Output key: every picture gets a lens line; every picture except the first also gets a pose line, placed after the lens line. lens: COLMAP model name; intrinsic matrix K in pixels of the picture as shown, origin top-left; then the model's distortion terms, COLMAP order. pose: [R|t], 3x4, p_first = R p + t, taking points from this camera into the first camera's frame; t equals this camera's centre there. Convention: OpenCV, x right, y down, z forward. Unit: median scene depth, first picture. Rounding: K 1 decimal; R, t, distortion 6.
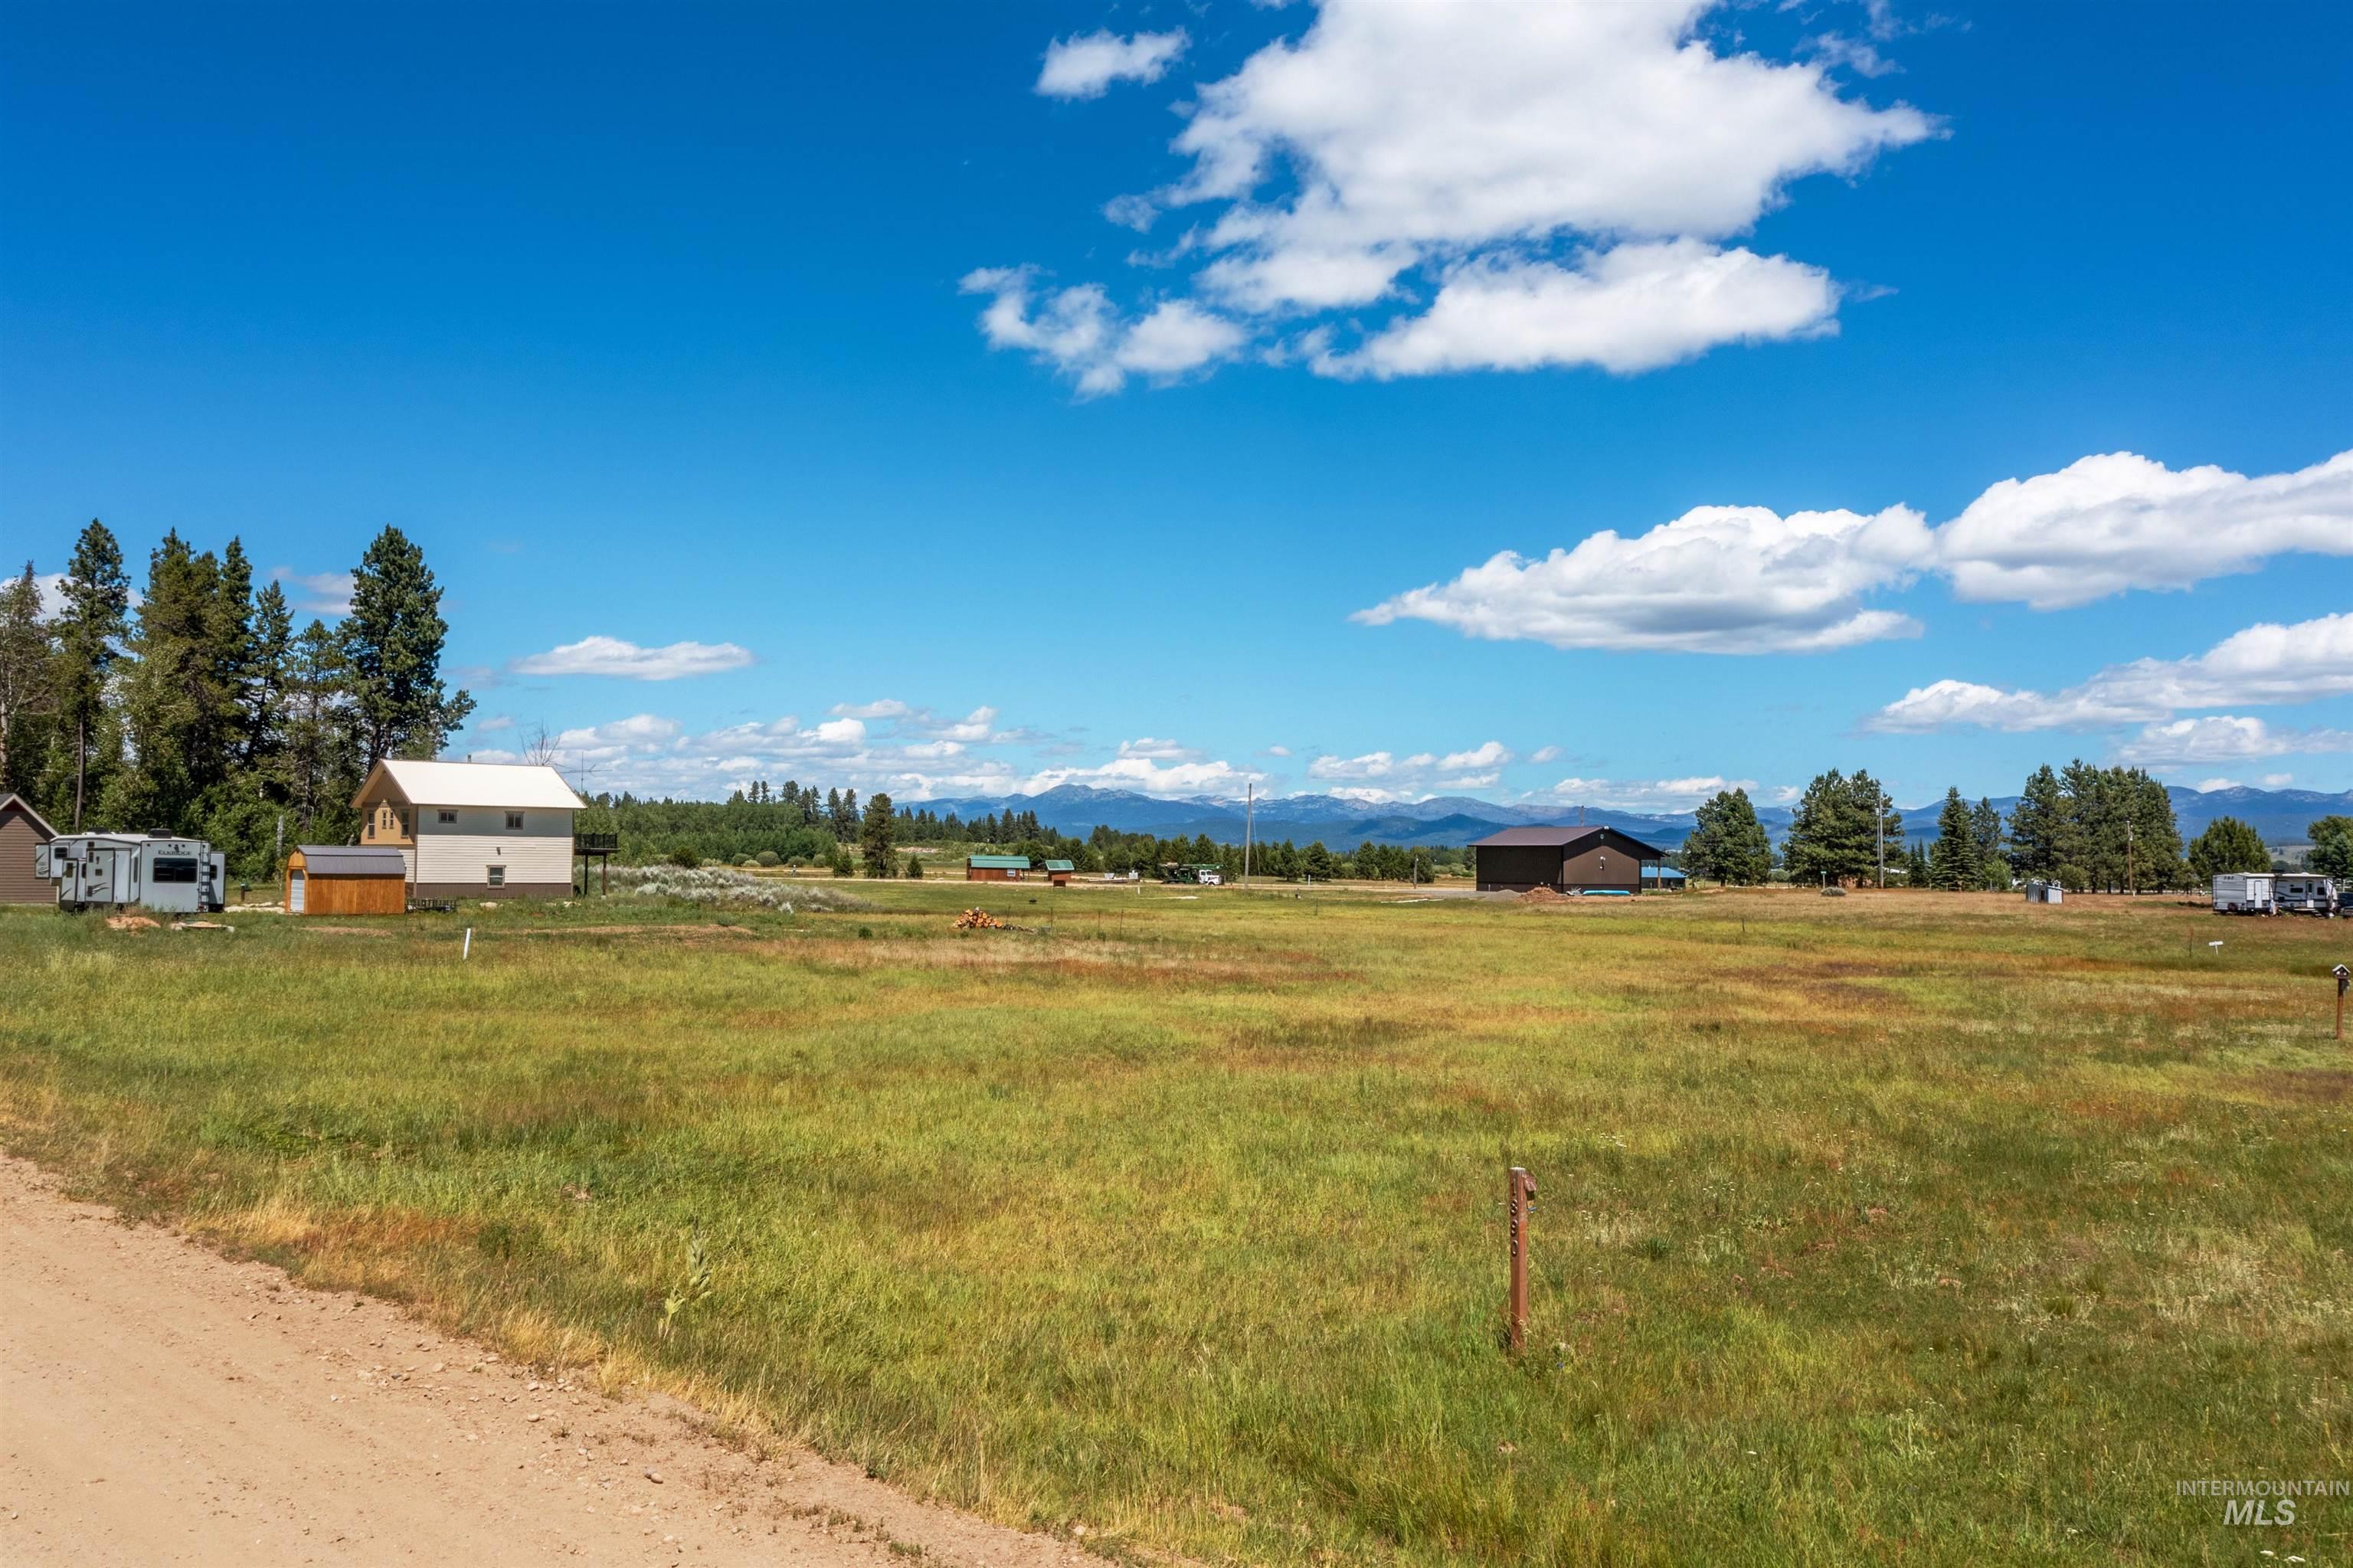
lens RADIAL K [[1912.2, 0, 1242.9], [0, 1912.2, 784.5], [0, 0, 1]] dist [-0.006562, 0.000612]
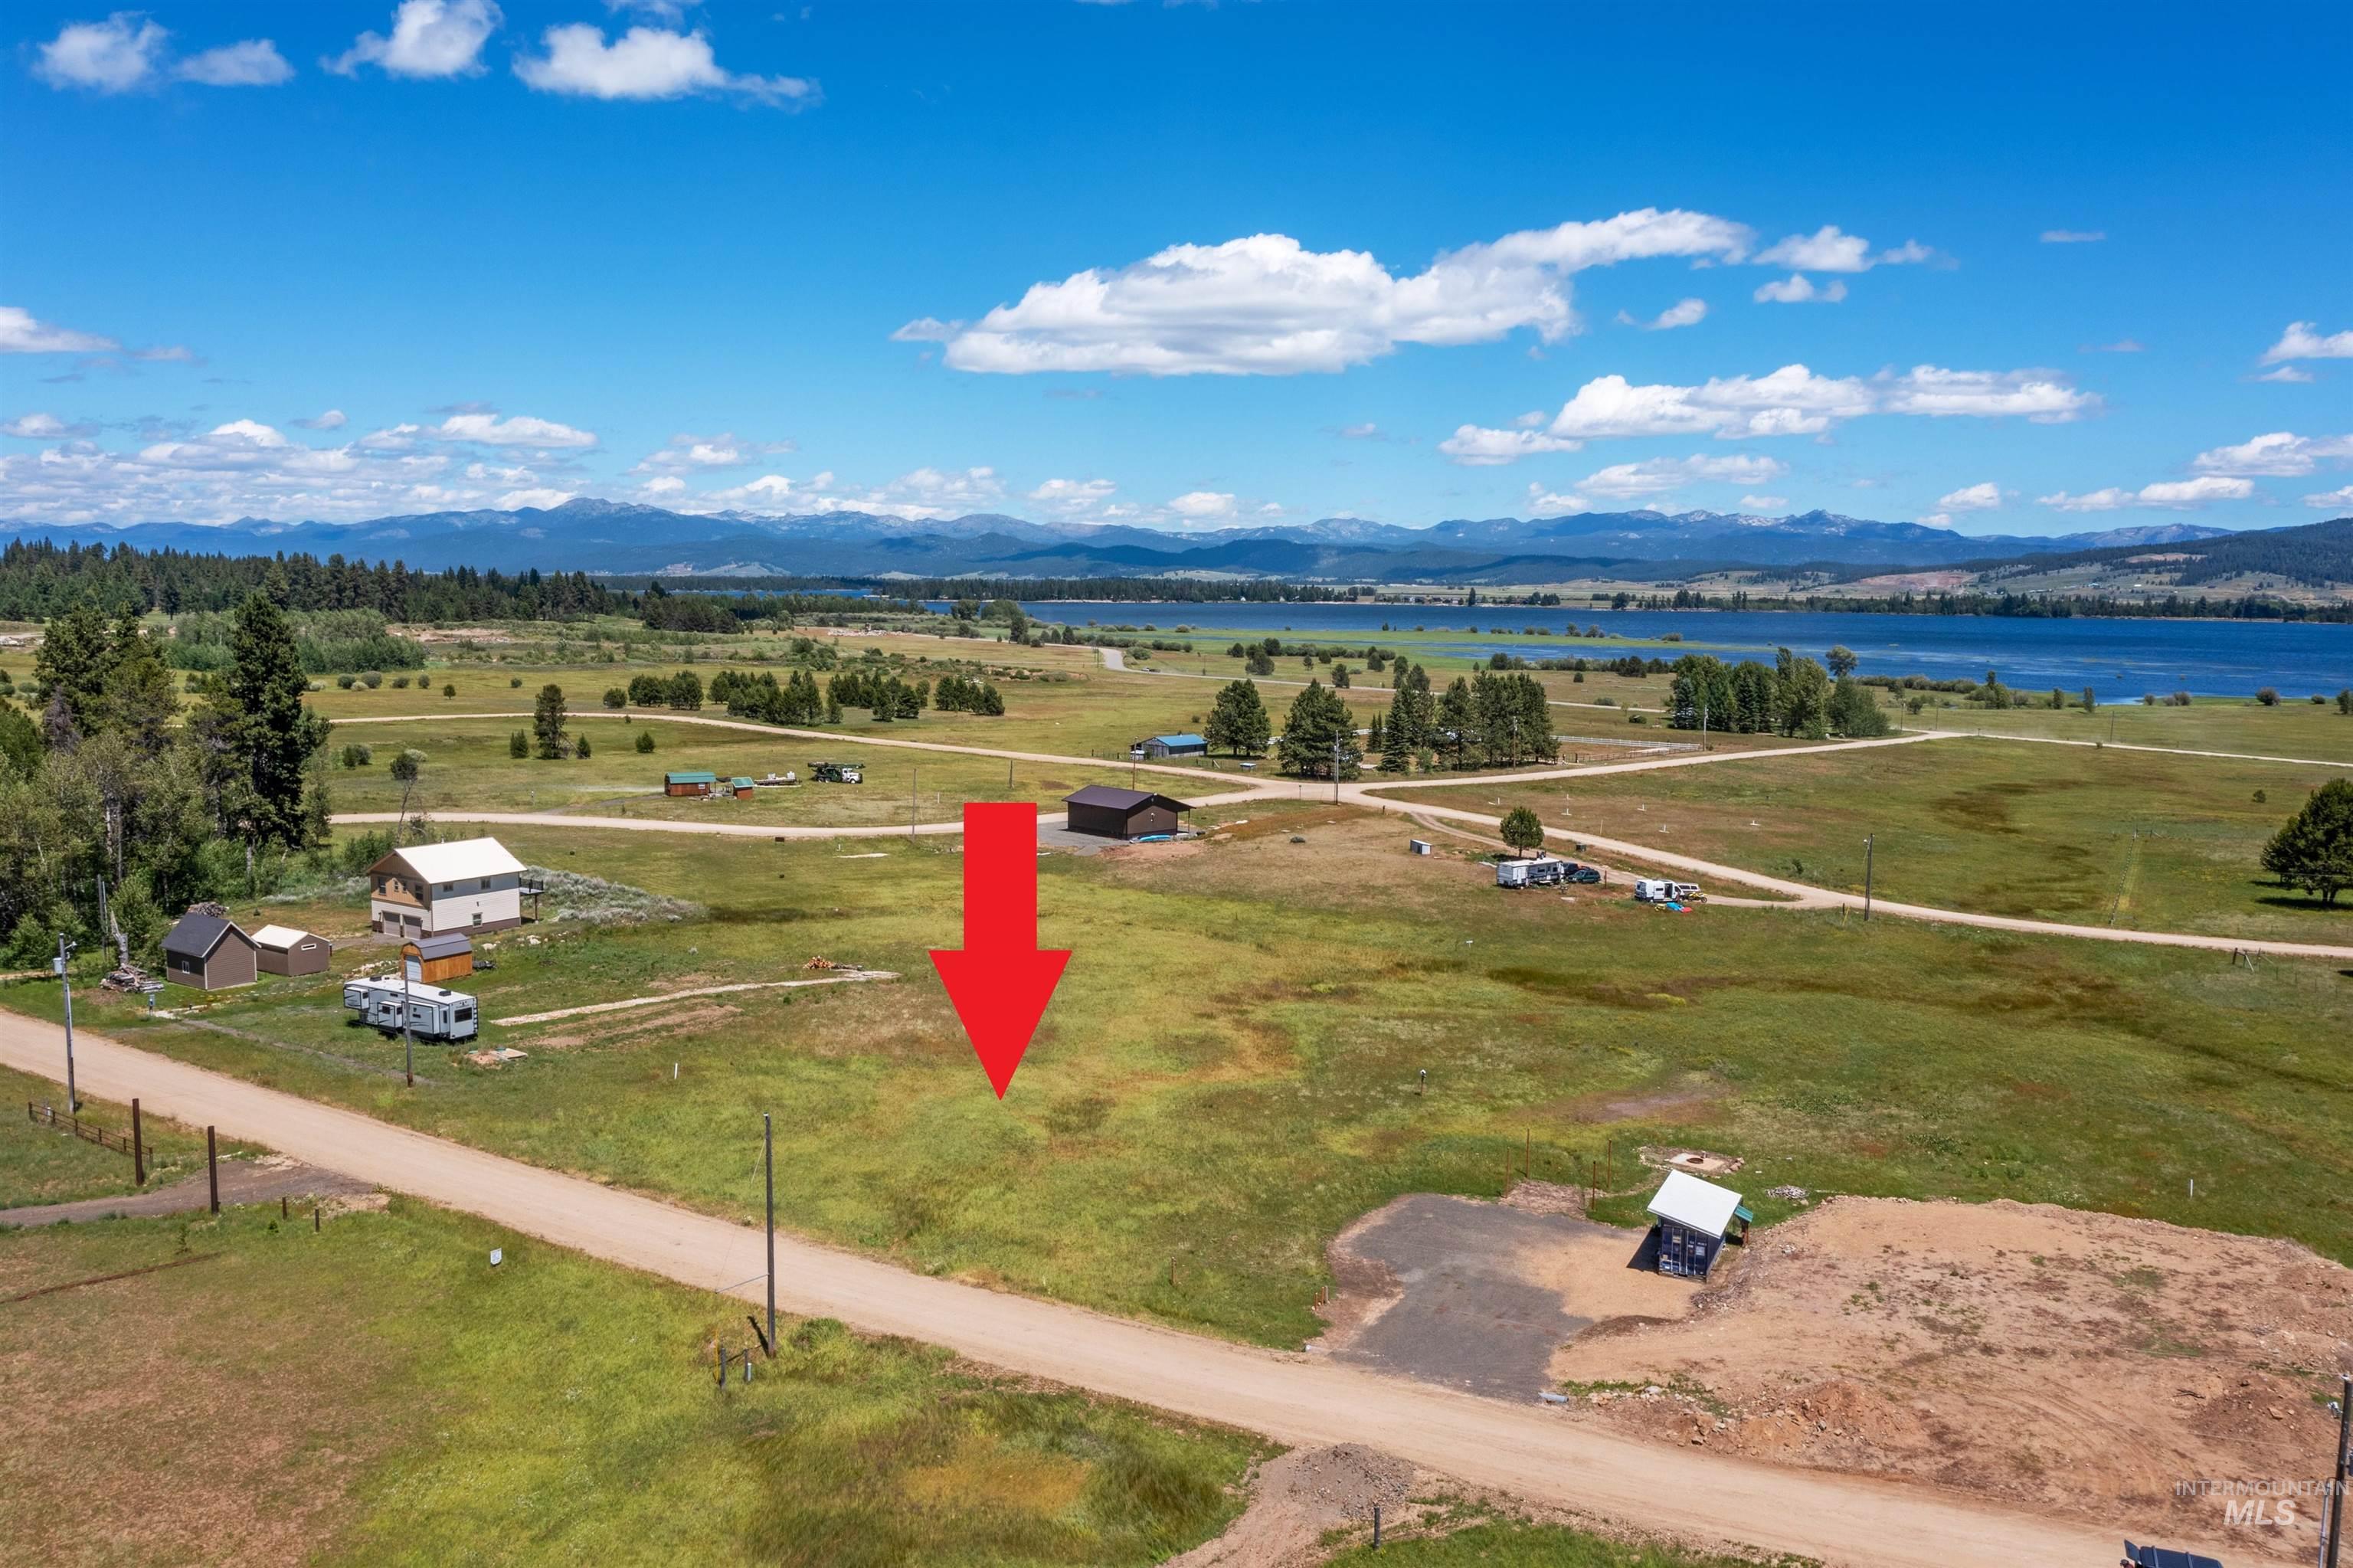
lens RADIAL K [[1985.4, 0, 1251.3], [0, 1985.4, 782.4], [0, 0, 1]] dist [-0.008329, -0.006348]
pose [[0.969773, -0.031509, 0.241966, -0.080482], [-0.008878, 0.986415, 0.164033, -0.170988], [-0.243847, -0.161223, 0.956319, -0.360483]]
